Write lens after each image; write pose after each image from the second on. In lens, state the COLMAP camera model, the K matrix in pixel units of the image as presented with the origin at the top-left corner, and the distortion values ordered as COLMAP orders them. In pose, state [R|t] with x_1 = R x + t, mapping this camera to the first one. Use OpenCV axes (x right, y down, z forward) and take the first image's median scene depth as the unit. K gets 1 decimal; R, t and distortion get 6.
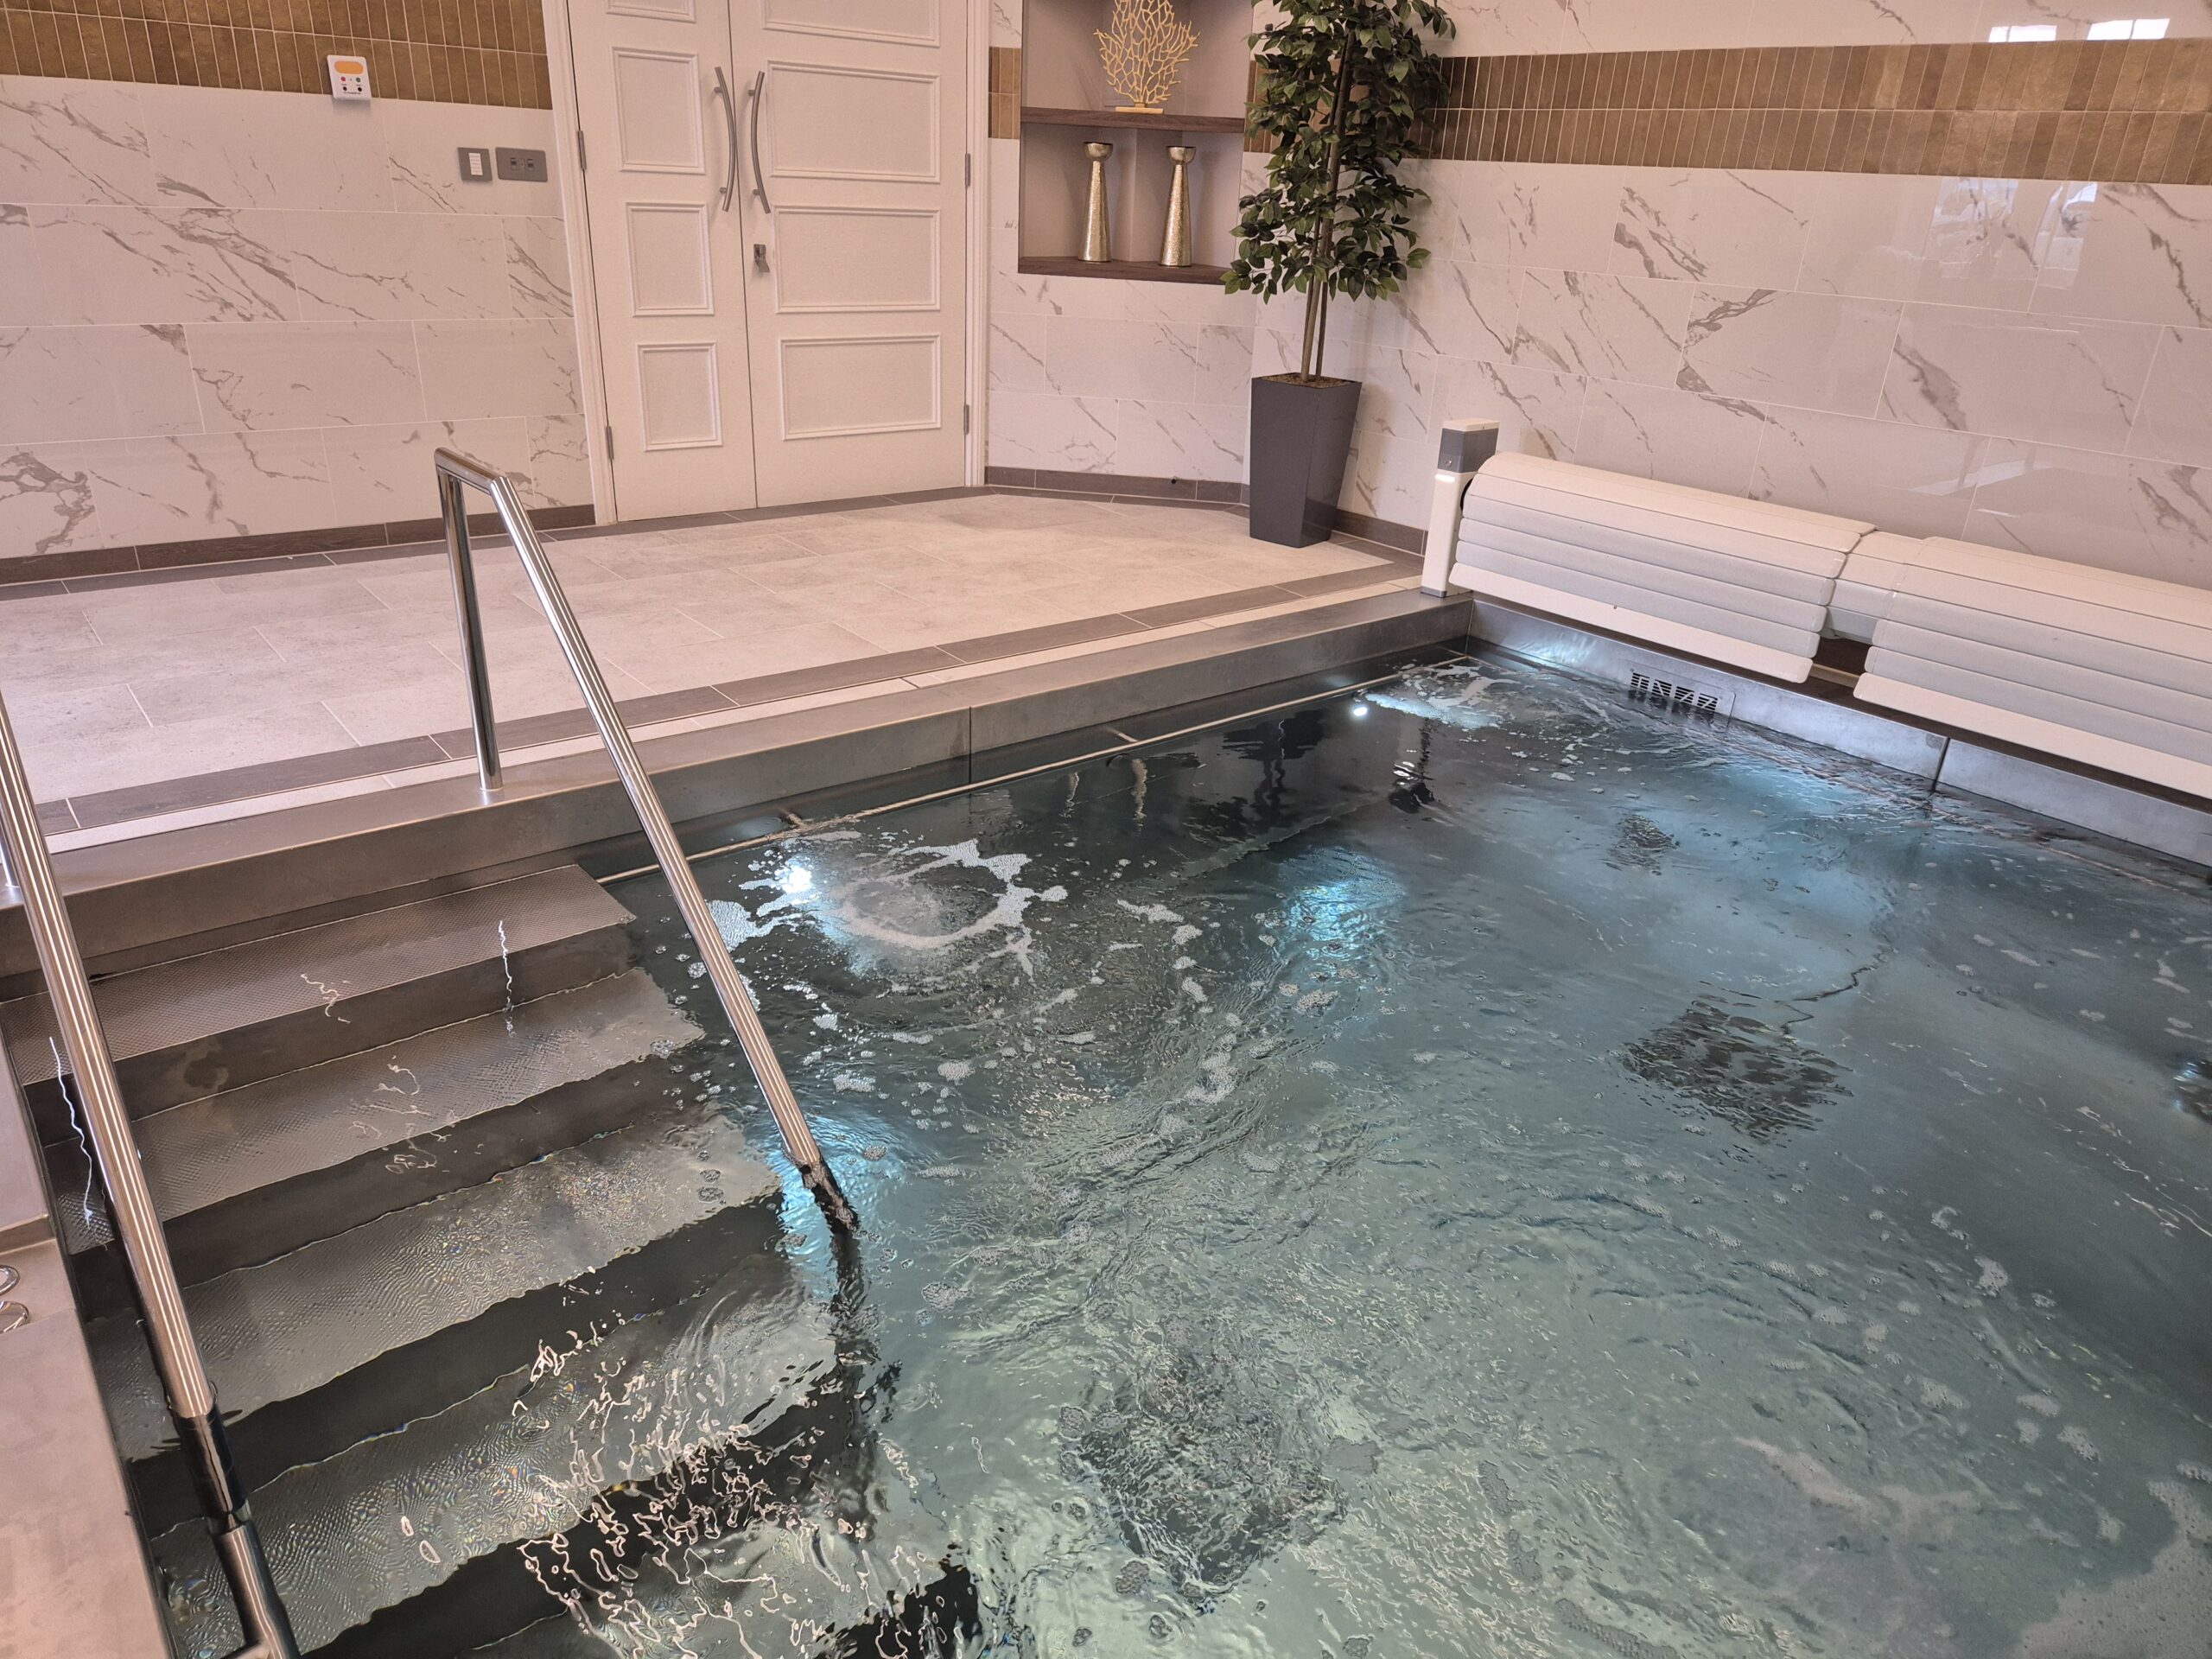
lens RADIAL K [[1481.5, 0, 1106.2], [0, 1481.5, 820.8], [0, 0, 1]] dist [0.079848, -0.061865]
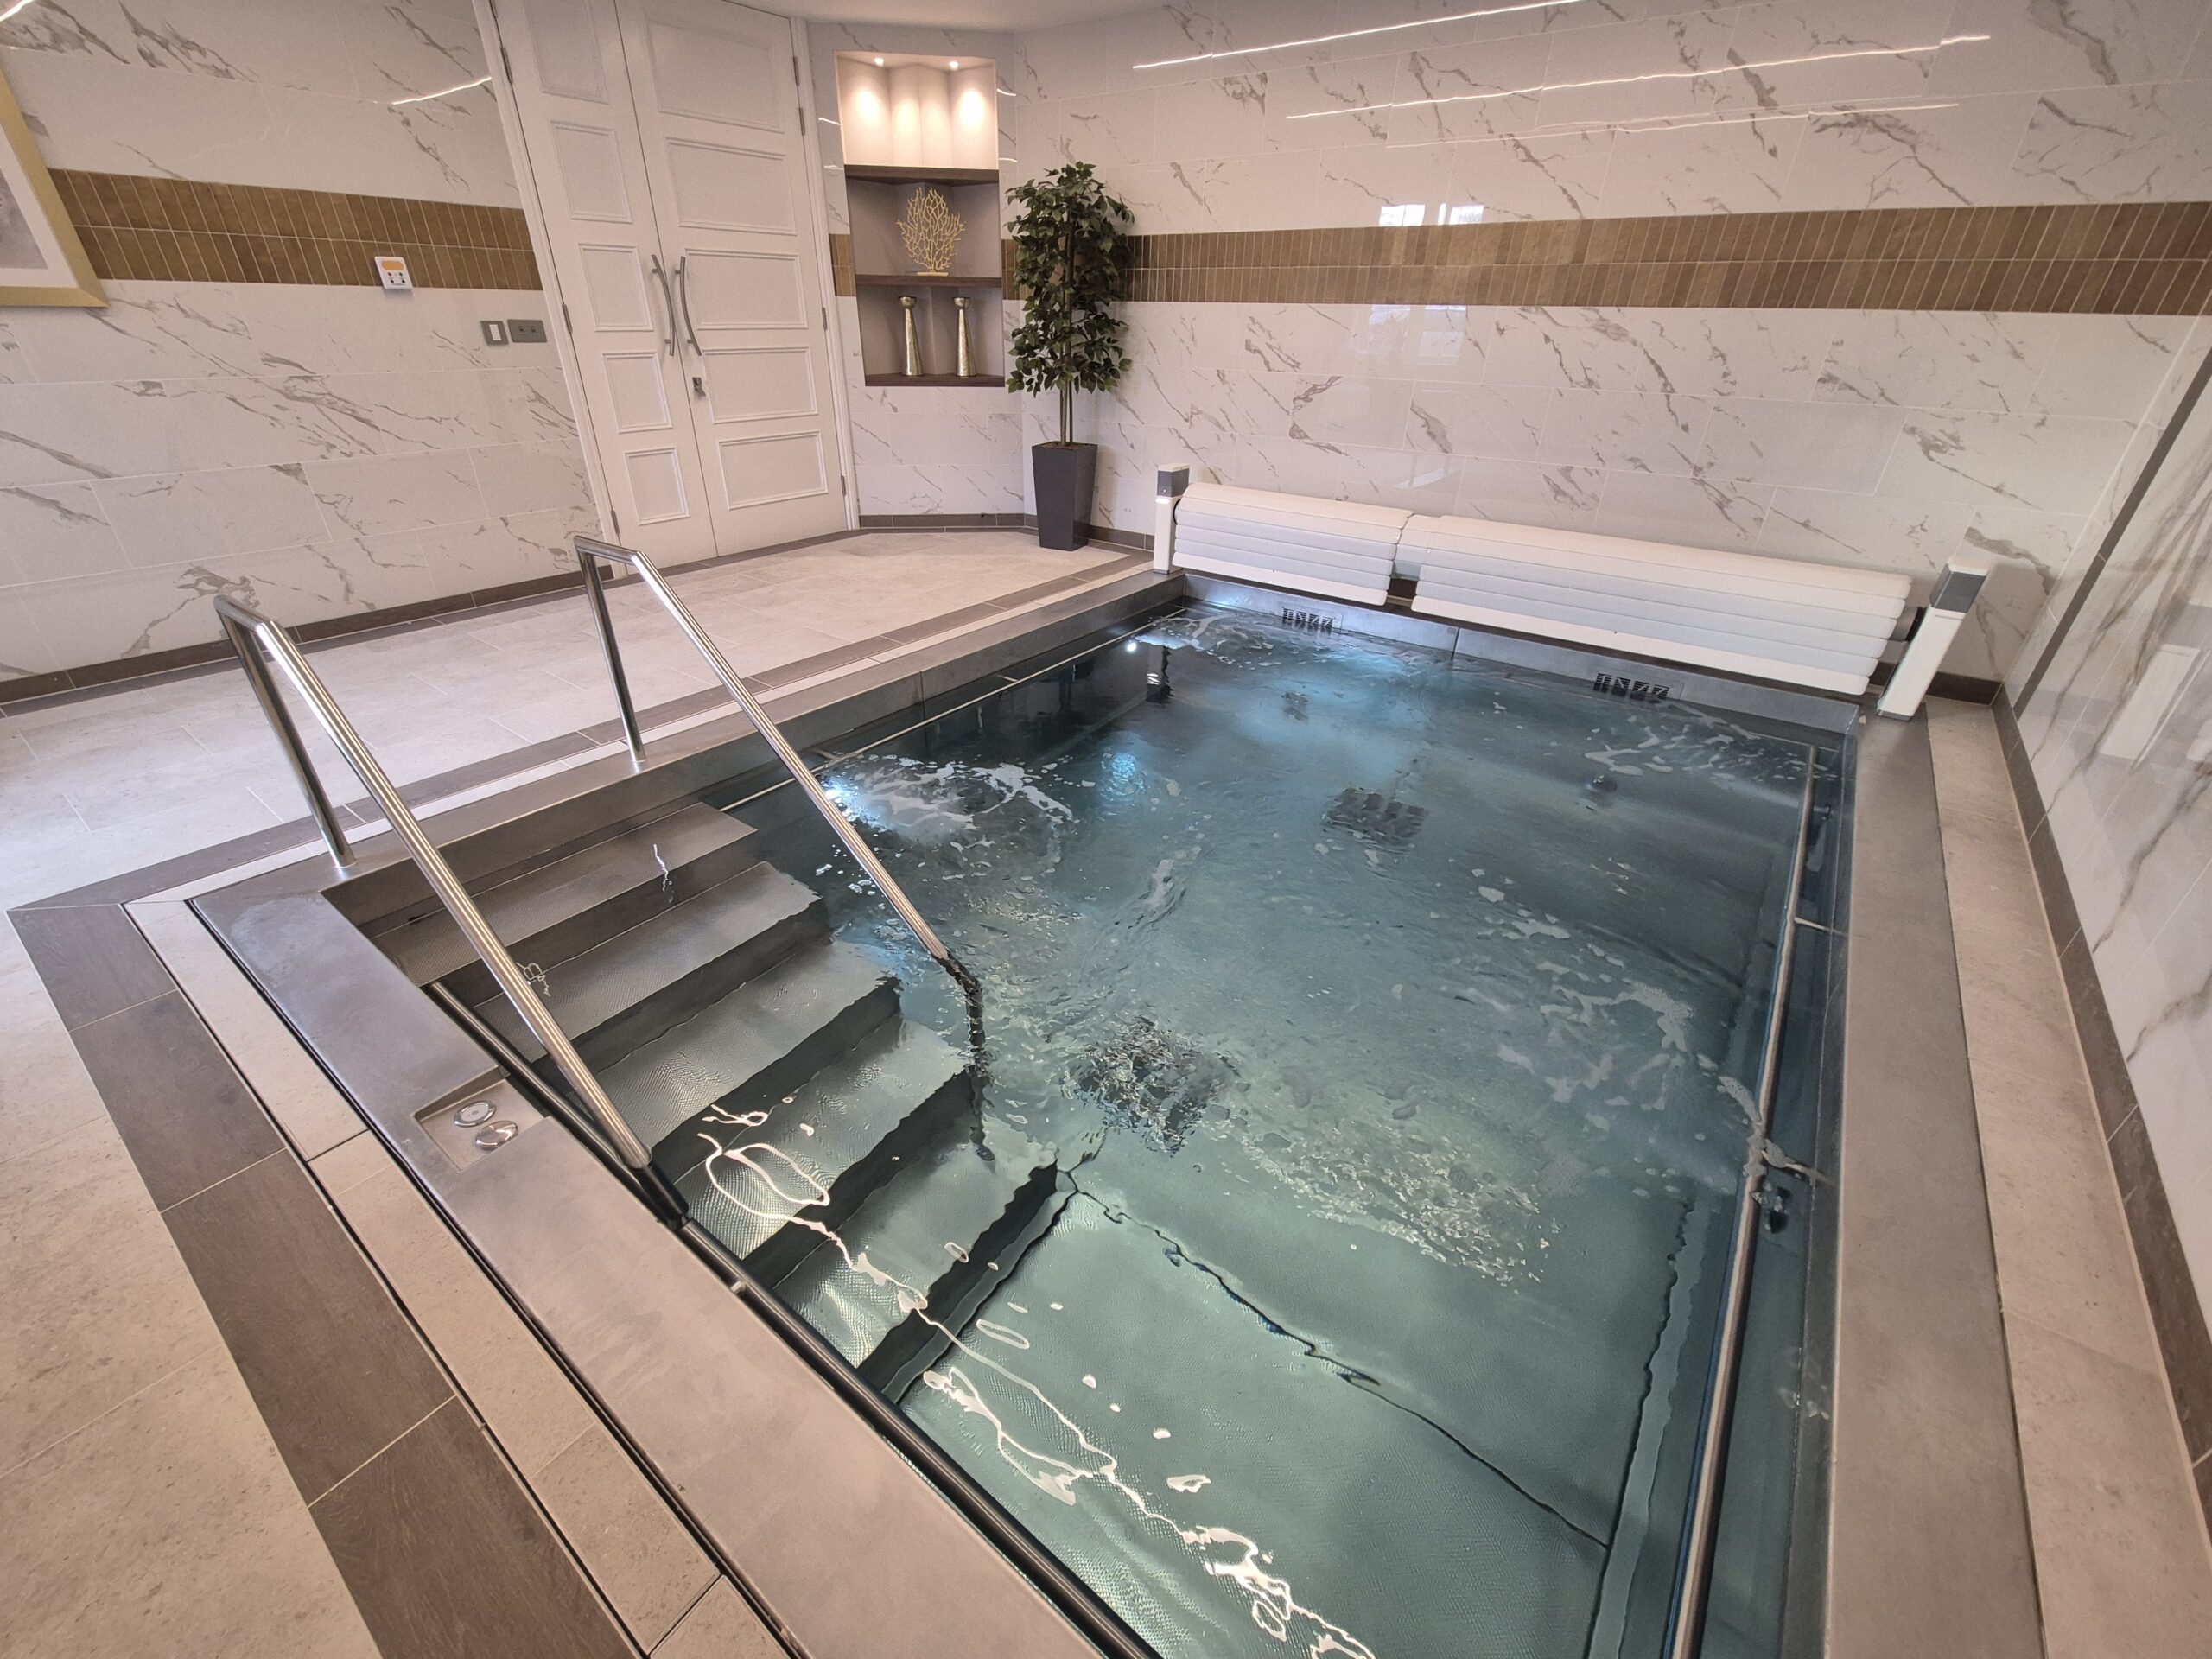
lens RADIAL K [[910.7, 0, 1087.6], [0, 910.7, 824.3], [0, 0, 1]] dist [0.002839, 0.000201]
pose [[0.970792, -0.146167, 0.190255, -0.100645], [0.124884, 0.984951, 0.119477, -0.007329], [-0.204856, -0.092228, 0.974437, -0.001729]]
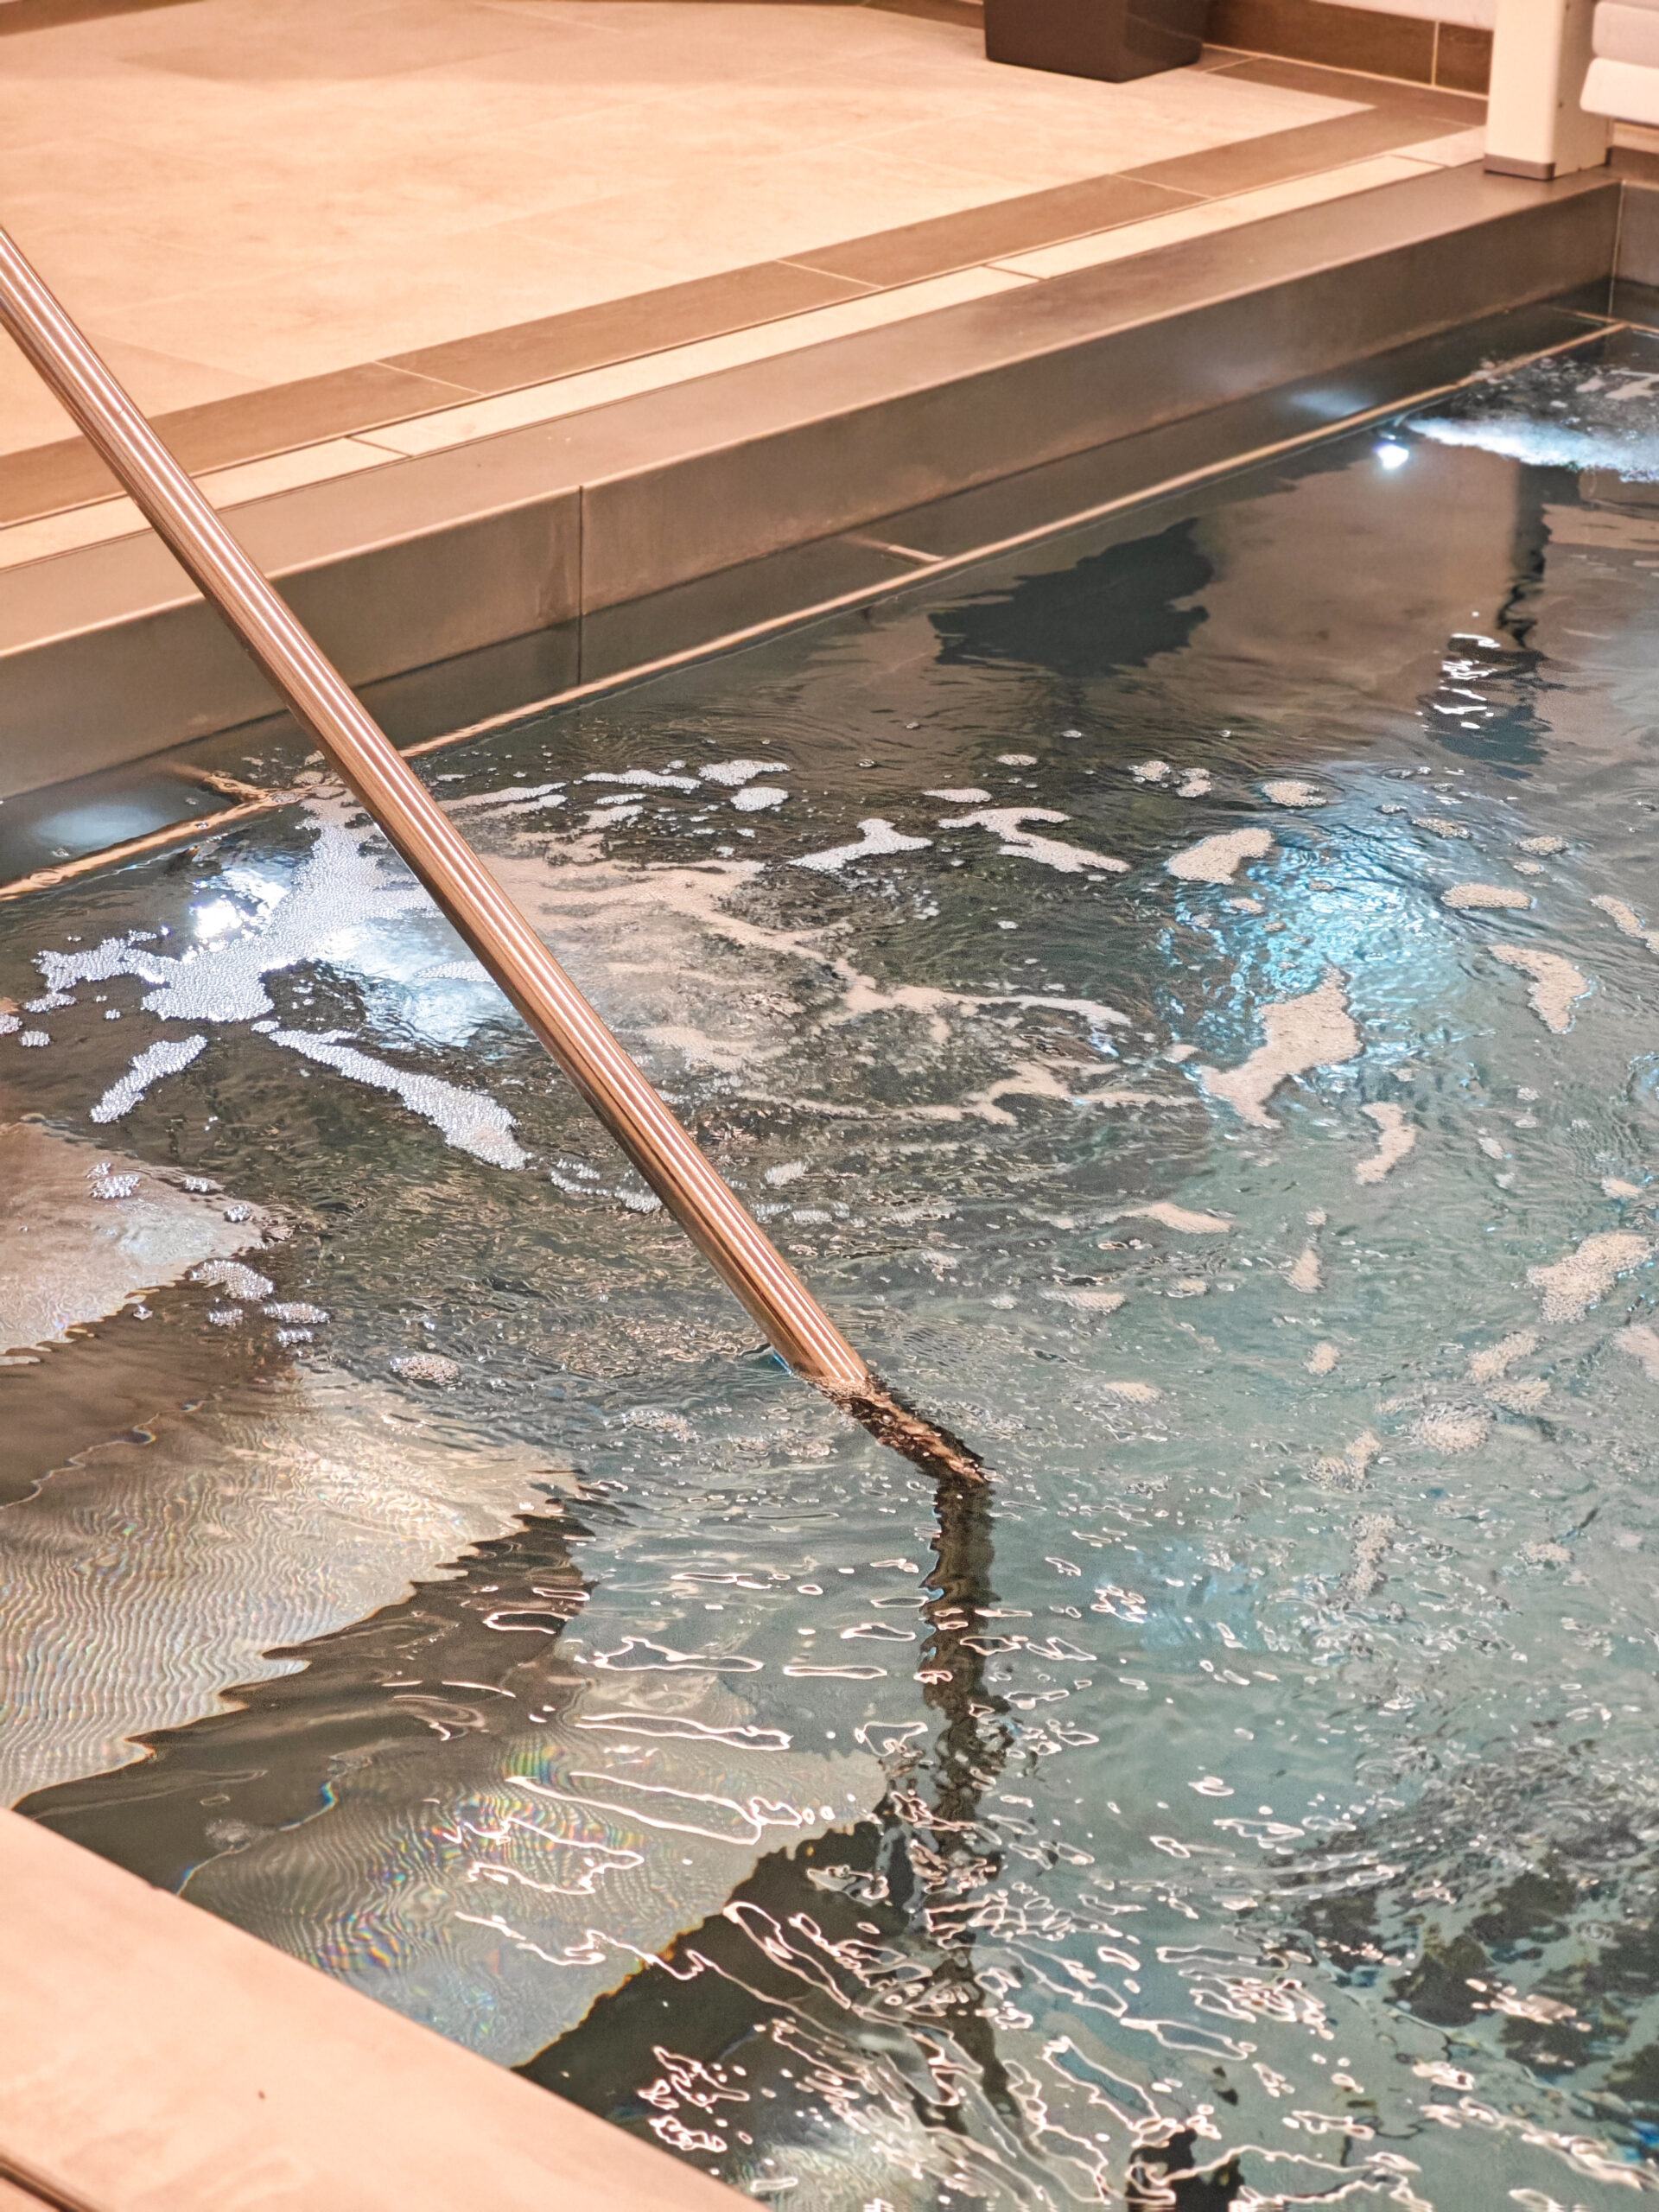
lens RADIAL K [[4734.8, 0, 811.2], [0, 4734.8, 946.1], [0, 0, 1]] dist [0.029215, 0.000000]
pose [[0.979271, -0.089238, 0.181840, -0.211381], [0.094832, 0.995244, -0.022284, 0.059875], [-0.178986, 0.039067, 0.983076, -0.174662]]
